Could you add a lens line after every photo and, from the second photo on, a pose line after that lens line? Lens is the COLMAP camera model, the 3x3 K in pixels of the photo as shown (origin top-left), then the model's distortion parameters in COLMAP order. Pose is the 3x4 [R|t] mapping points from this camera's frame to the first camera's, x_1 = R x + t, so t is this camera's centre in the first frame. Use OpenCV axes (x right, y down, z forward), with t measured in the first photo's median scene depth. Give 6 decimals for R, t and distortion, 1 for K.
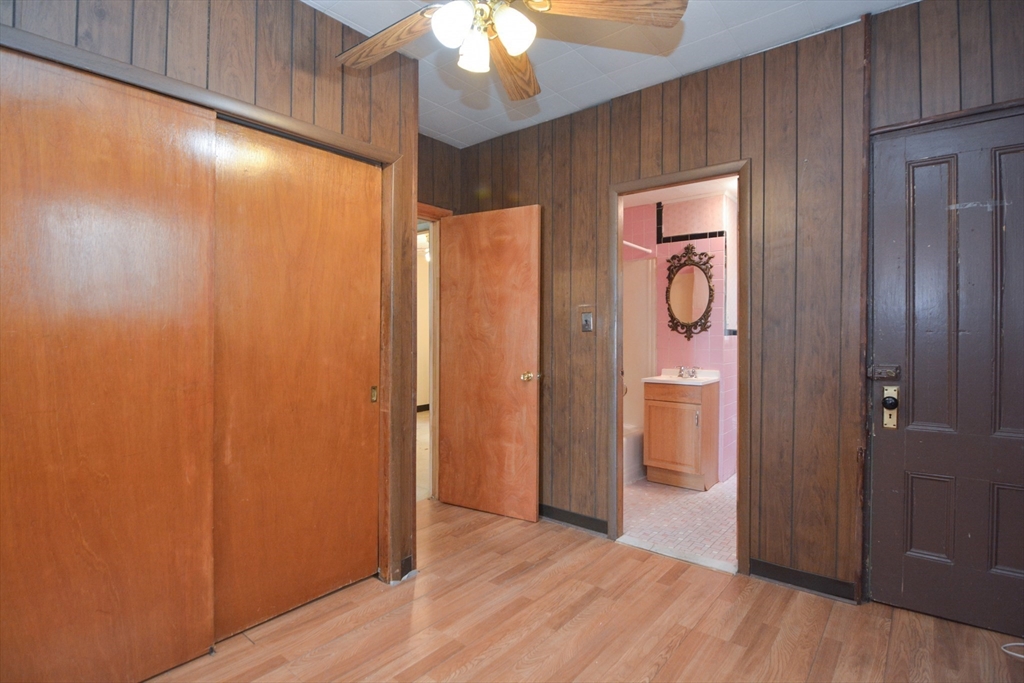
lens RADIAL K [[505.3, 0, 510.3], [0, 505.3, 337.6], [0, 0, 1]] dist [-0.004900, -0.008101]
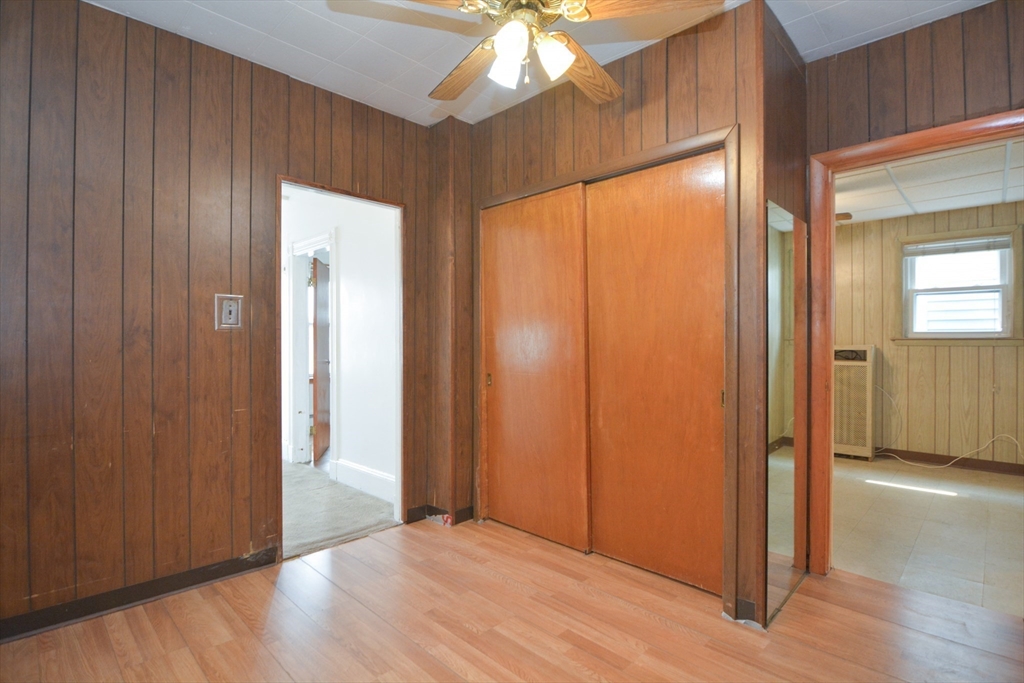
lens RADIAL K [[505.3, 0, 514.9], [0, 505.3, 341.6], [0, 0, 1]] dist [-0.004900, -0.008101]
pose [[-0.087501, -0.000191, -0.996164, 0.783095], [-0.009274, 0.999957, 0.000623, 0.014052], [0.996121, 0.009293, -0.087499, 0.819621]]
